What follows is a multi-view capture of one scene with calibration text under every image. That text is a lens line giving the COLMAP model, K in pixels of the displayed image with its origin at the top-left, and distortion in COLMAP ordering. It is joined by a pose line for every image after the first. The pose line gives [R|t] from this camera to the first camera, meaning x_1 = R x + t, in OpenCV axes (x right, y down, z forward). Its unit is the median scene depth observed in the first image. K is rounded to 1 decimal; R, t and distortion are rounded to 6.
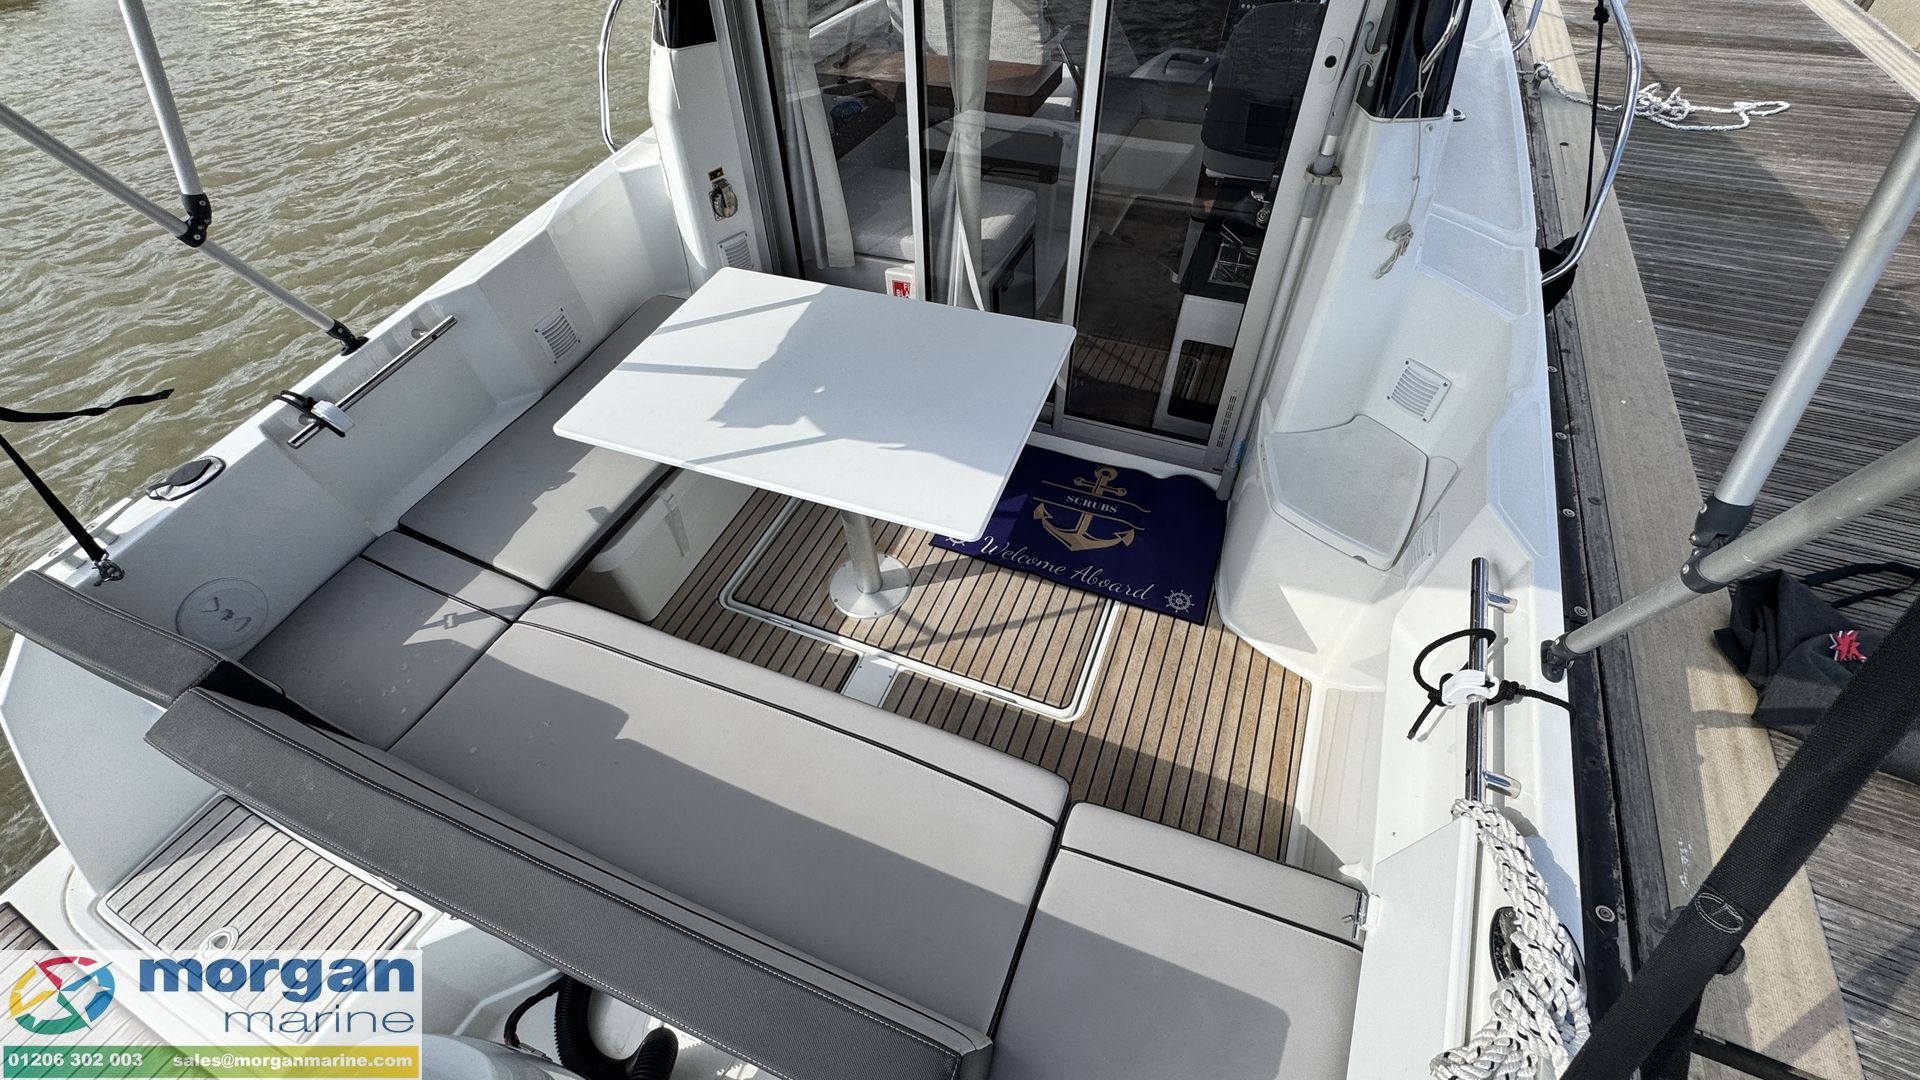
lens RADIAL K [[768.9, 0, 970.9], [0, 768.9, 538.9], [0, 0, 1]] dist [-0.002289, 0.003173]
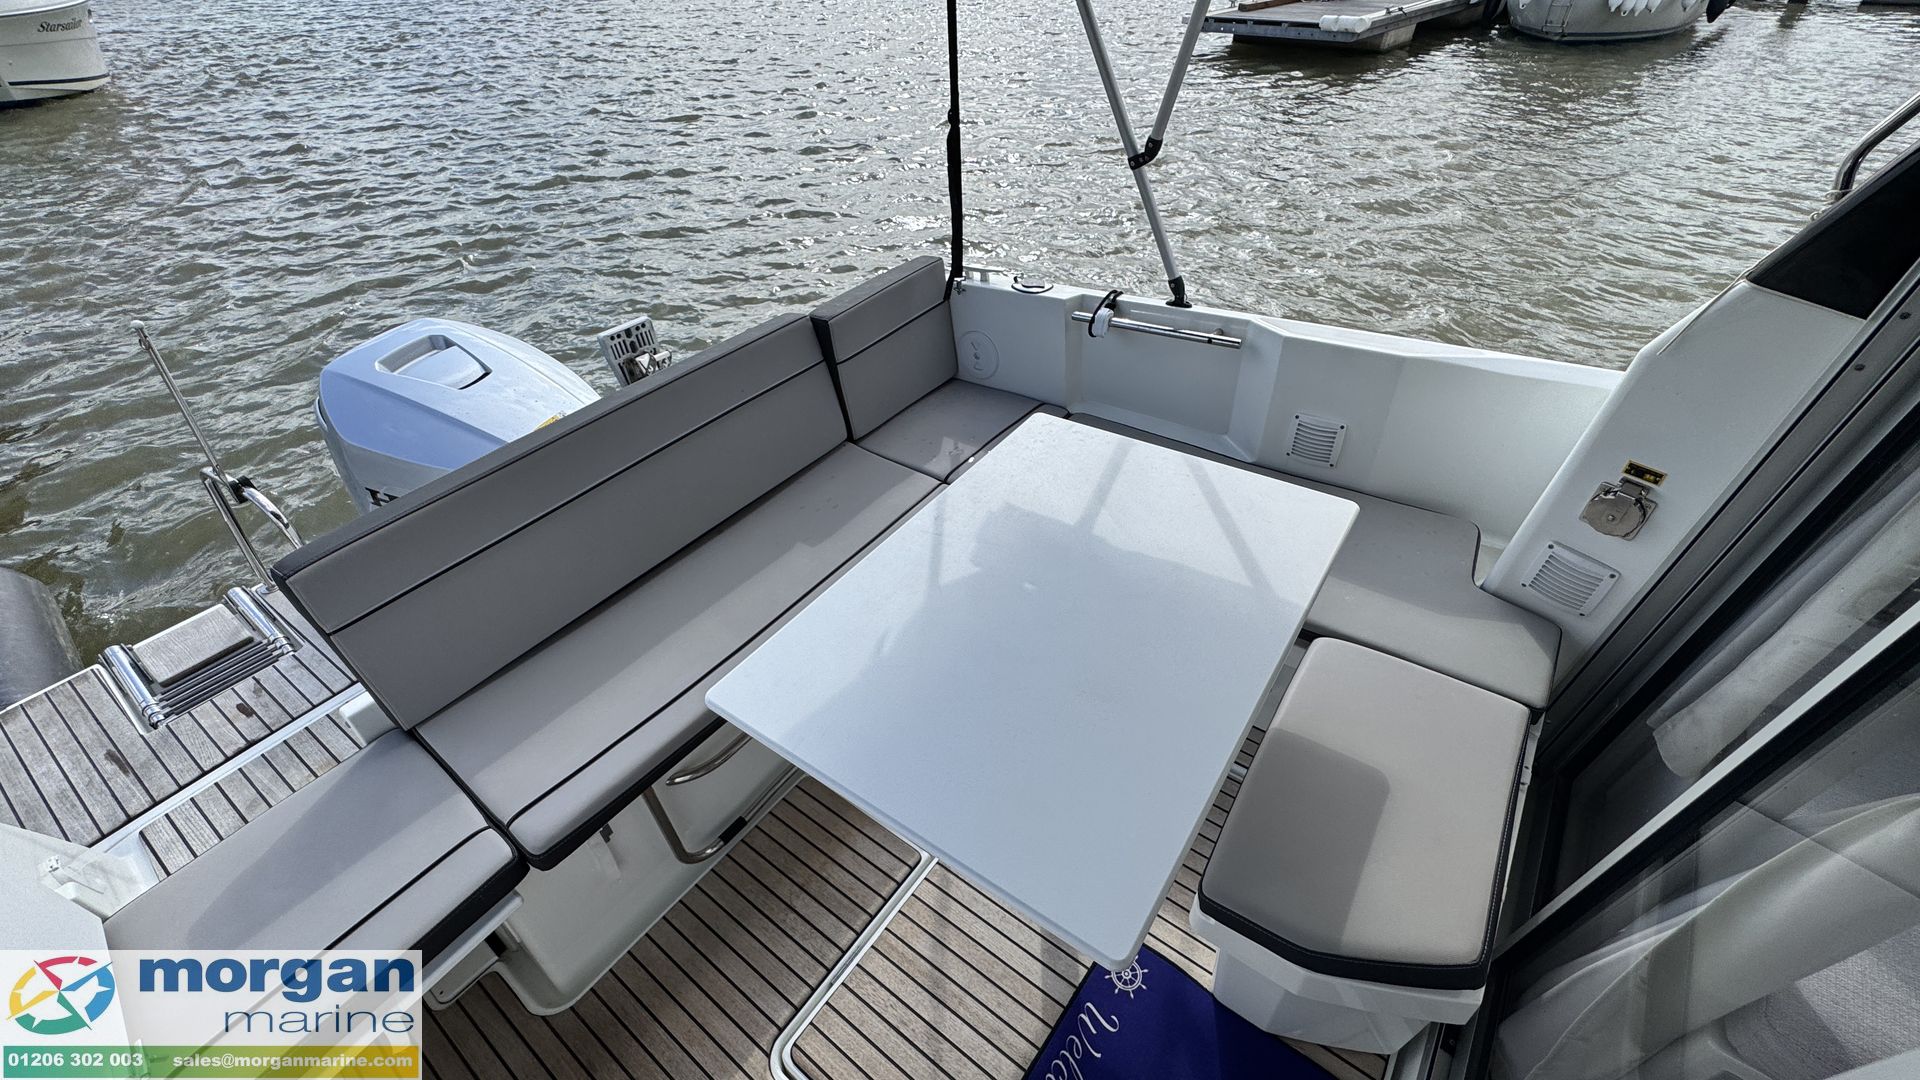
lens RADIAL K [[768.9, 0, 970.9], [0, 768.9, 538.9], [0, 0, 1]] dist [-0.002289, 0.003173]
pose [[-0.258748, 0.649397, -0.715075, 0.247925], [-0.681395, 0.401997, 0.611636, -0.463355], [0.684653, 0.645509, 0.338480, 0.486485]]
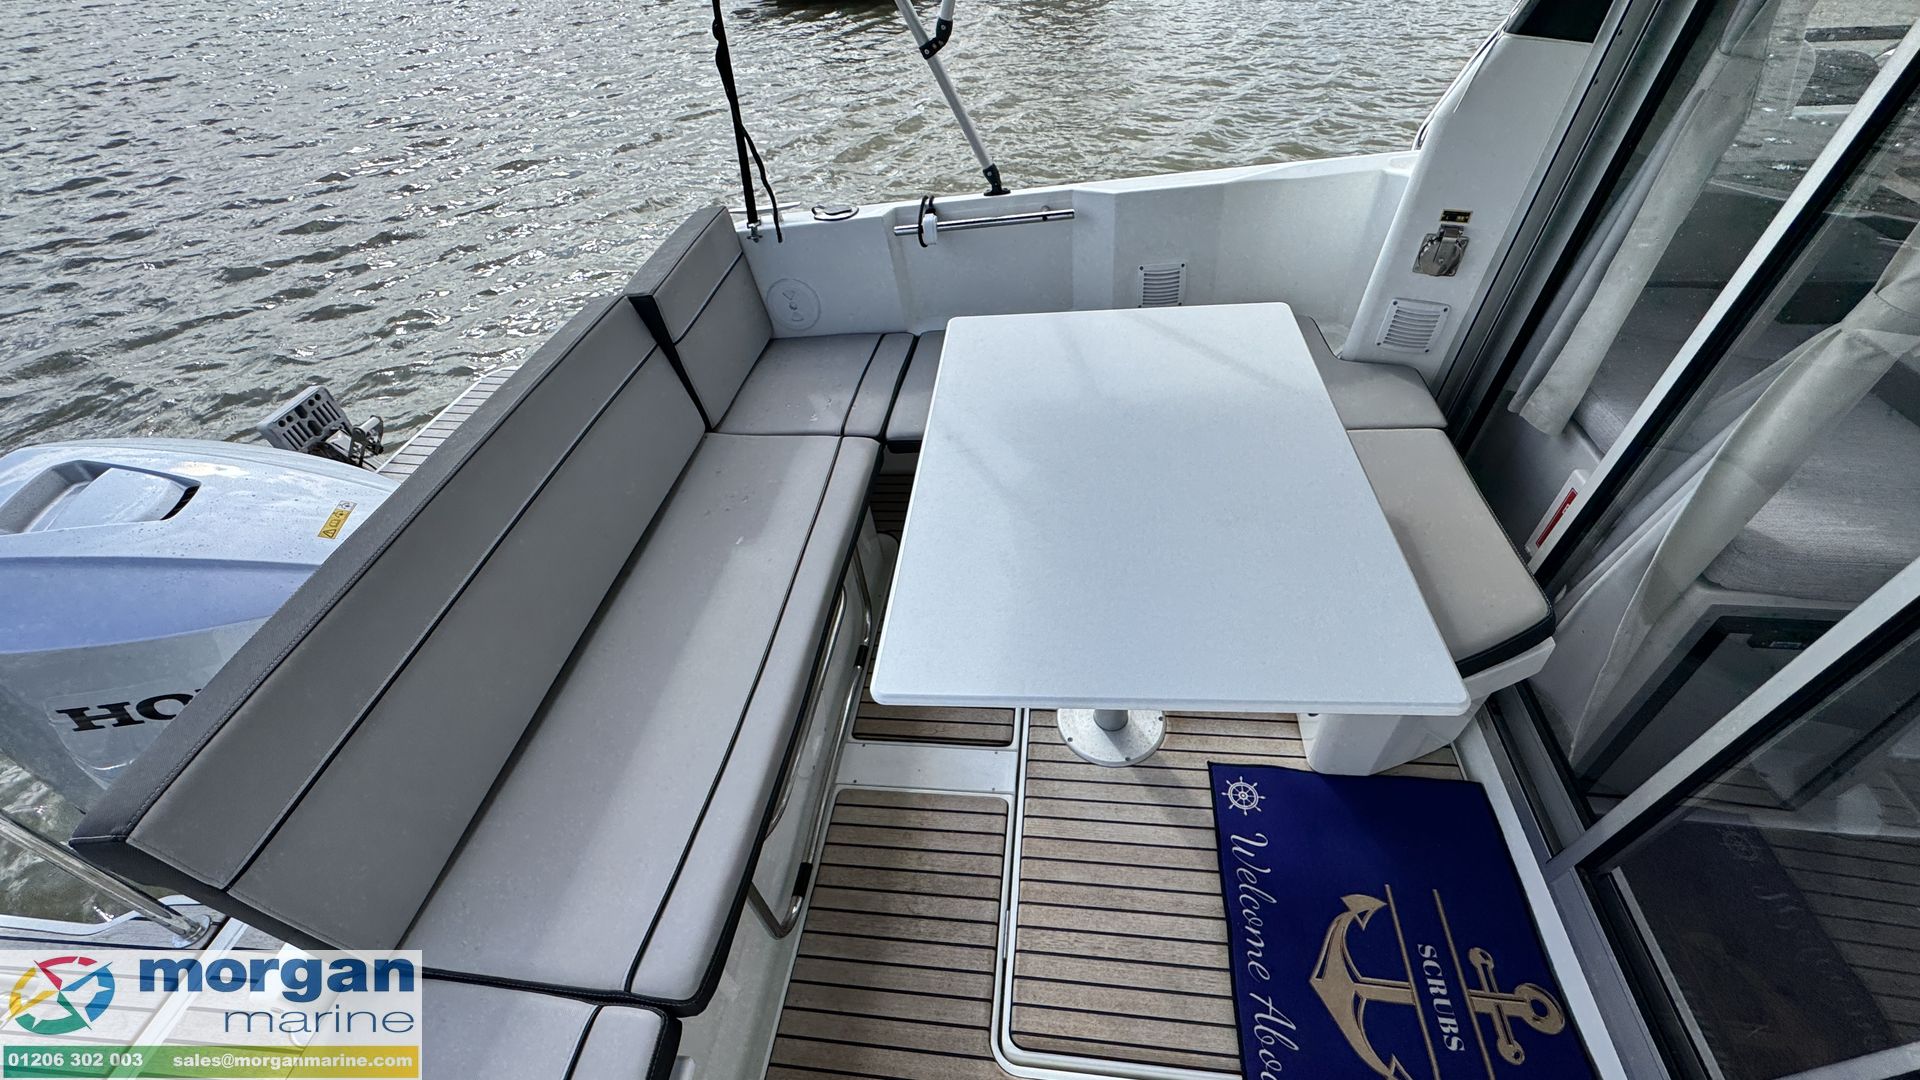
lens RADIAL K [[764.6, 0, 961.3], [0, 764.6, 536.1], [0, 0, 1]] dist [-0.001363, -0.000185]
pose [[0.257369, 0.670758, -0.695589, 0.242511], [-0.669478, 0.642857, 0.372200, -0.240344], [0.696821, 0.369889, 0.614510, 0.353778]]
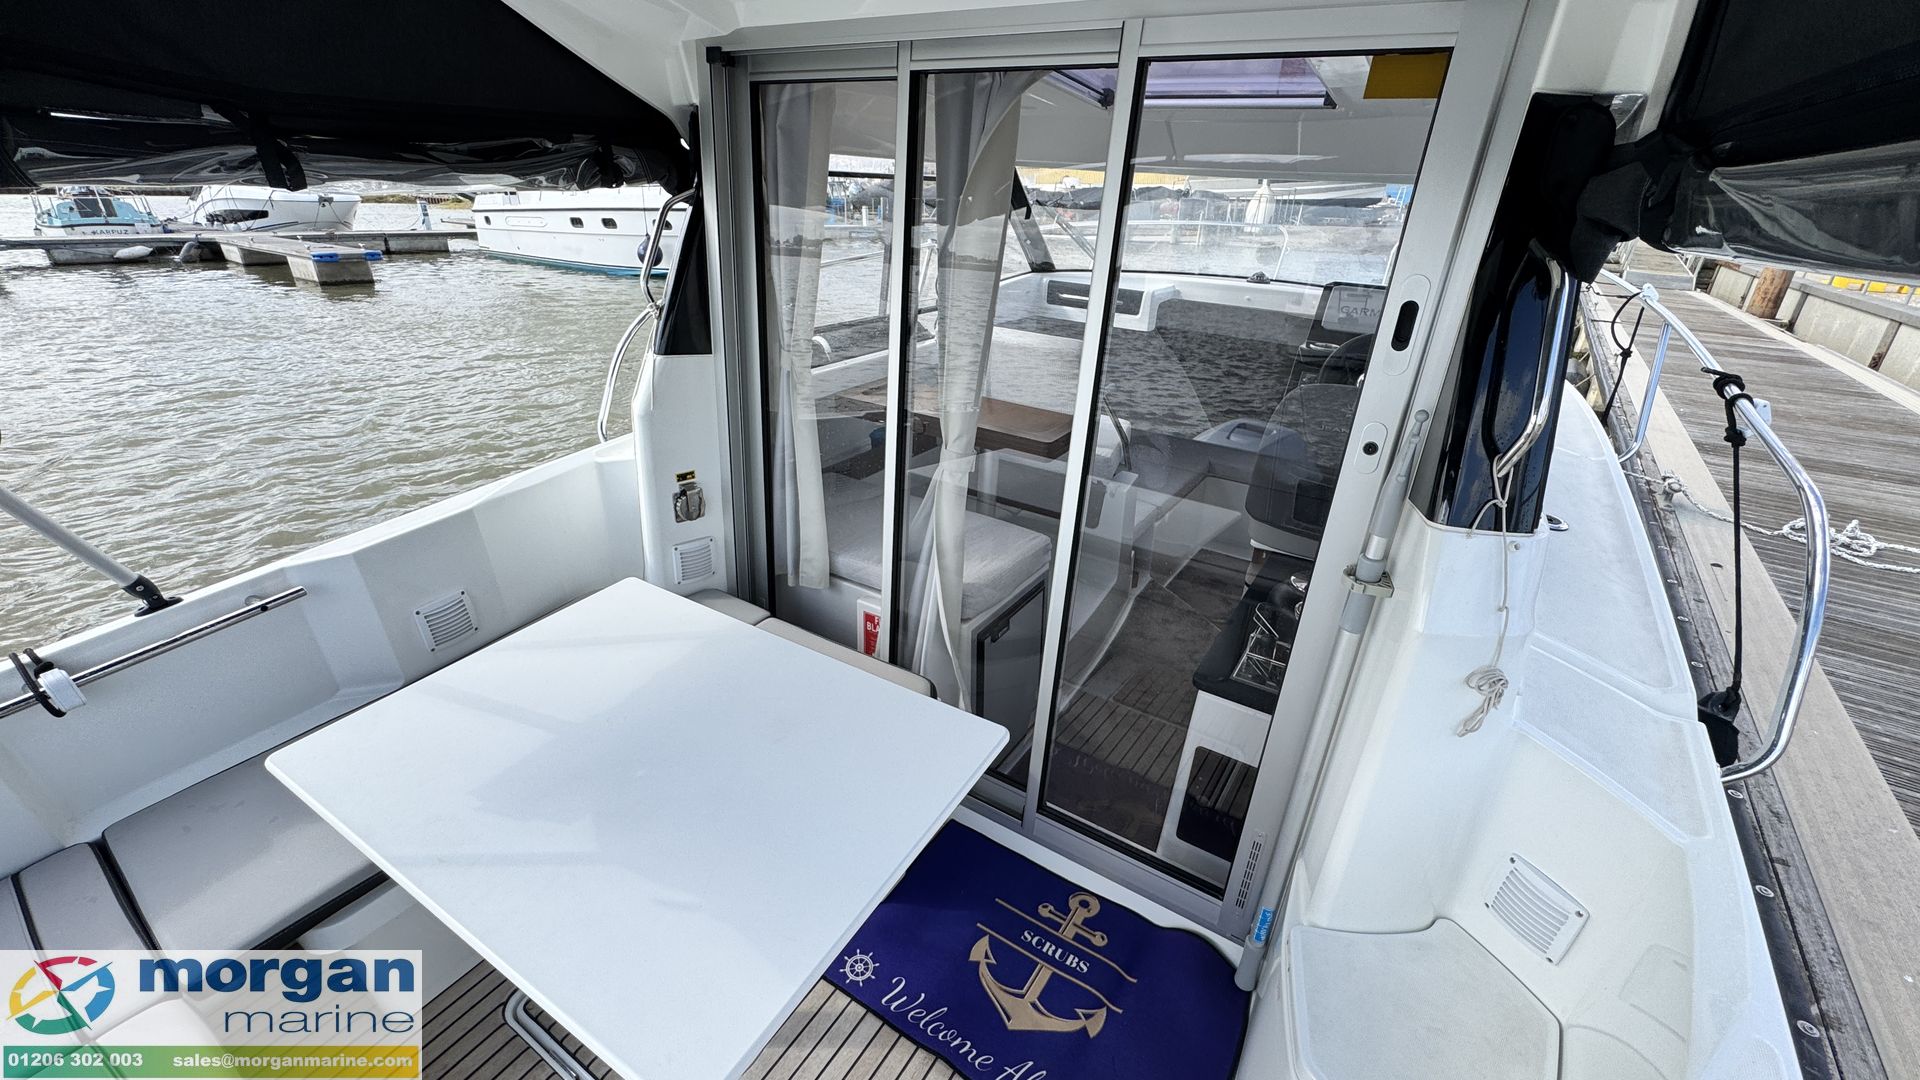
lens RADIAL K [[784.7, 0, 953.8], [0, 784.7, 545.6], [0, 0, 1]] dist [0.023517, -0.004736]
pose [[0.980188, 0.135599, -0.144372, 0.128843], [-0.178967, 0.918636, -0.352249, -0.124764], [0.084861, 0.371108, 0.924704, 0.189004]]
